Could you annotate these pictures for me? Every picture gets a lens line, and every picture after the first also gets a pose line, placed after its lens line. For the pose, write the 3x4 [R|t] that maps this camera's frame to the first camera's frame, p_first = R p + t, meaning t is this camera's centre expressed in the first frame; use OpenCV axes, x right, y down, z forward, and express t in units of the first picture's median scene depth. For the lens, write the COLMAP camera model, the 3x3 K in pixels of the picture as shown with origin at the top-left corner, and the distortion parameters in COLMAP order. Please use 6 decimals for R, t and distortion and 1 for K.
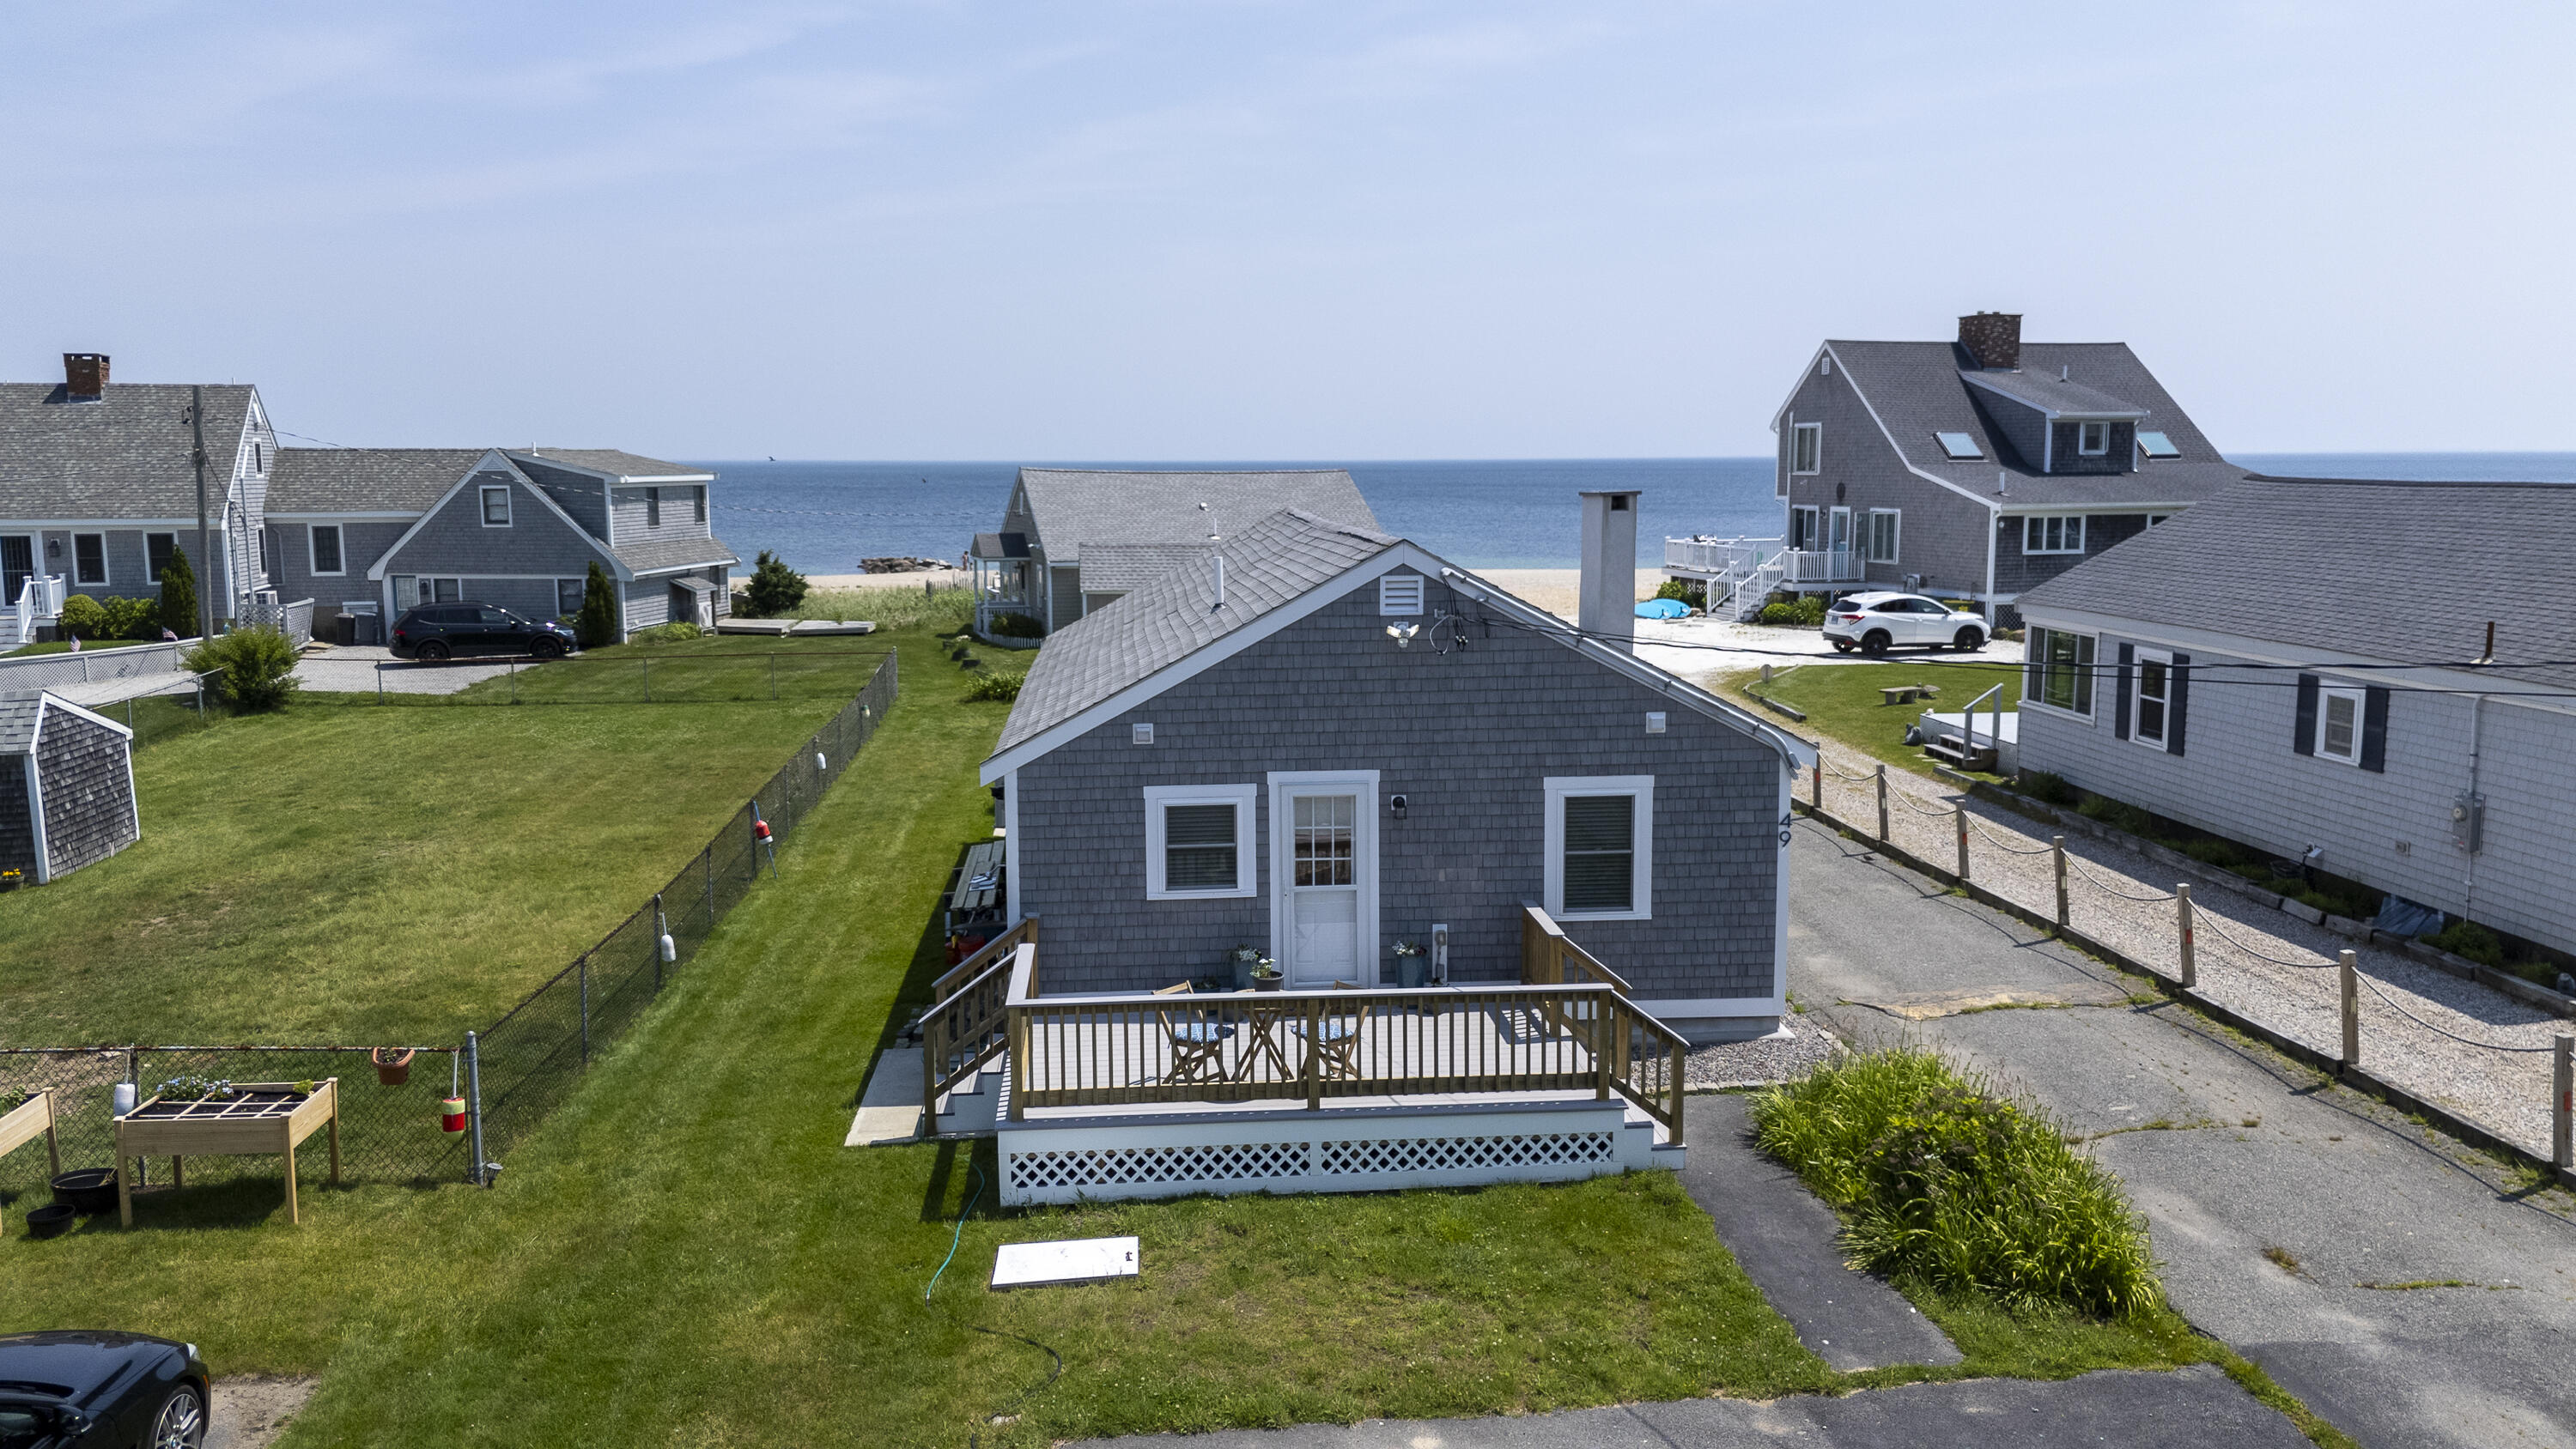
lens RADIAL K [[1913.6, 0, 1293.3], [0, 1913.6, 695.0], [0, 0, 1]] dist [0.064229, -0.059253]
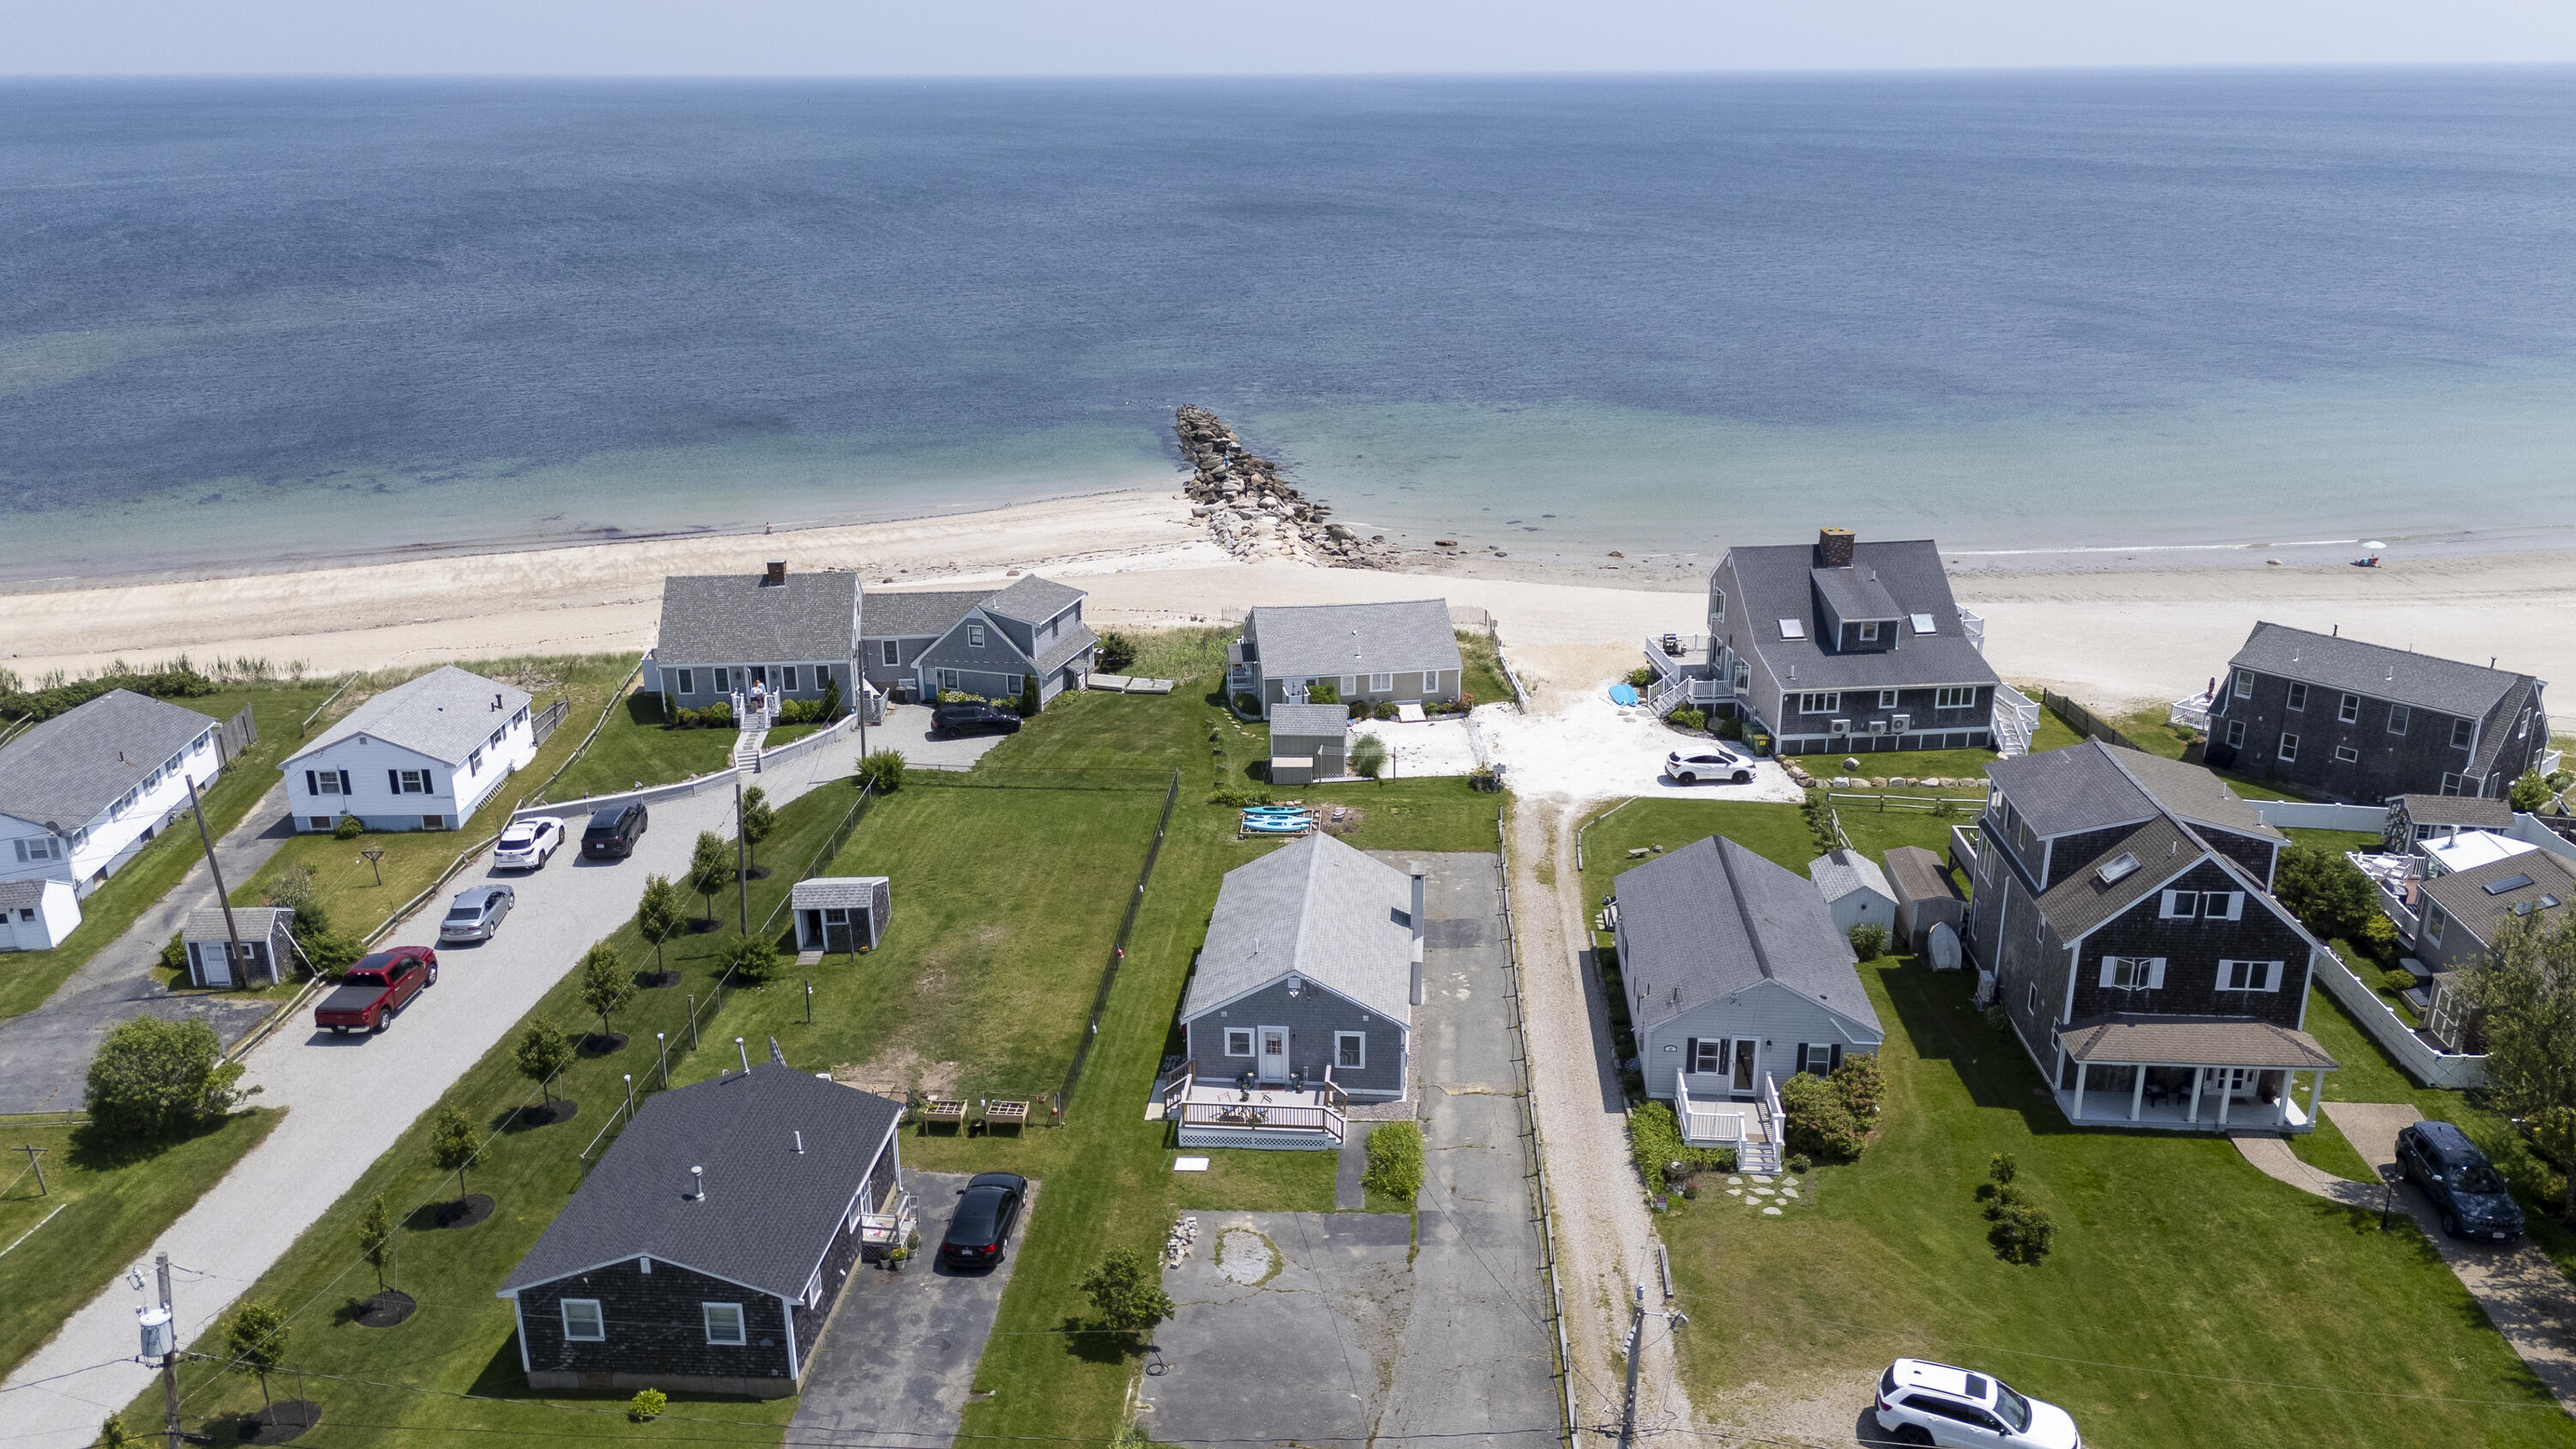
lens RADIAL K [[1909.5, 0, 1292.7], [0, 1909.5, 694.5], [0, 0, 1]] dist [0.102621, -0.130159]
pose [[0.985971, 0.052097, -0.158579, 0.565932], [-0.020819, 0.981009, 0.192840, -1.214361], [0.165614, -0.186833, 0.968331, -2.277703]]
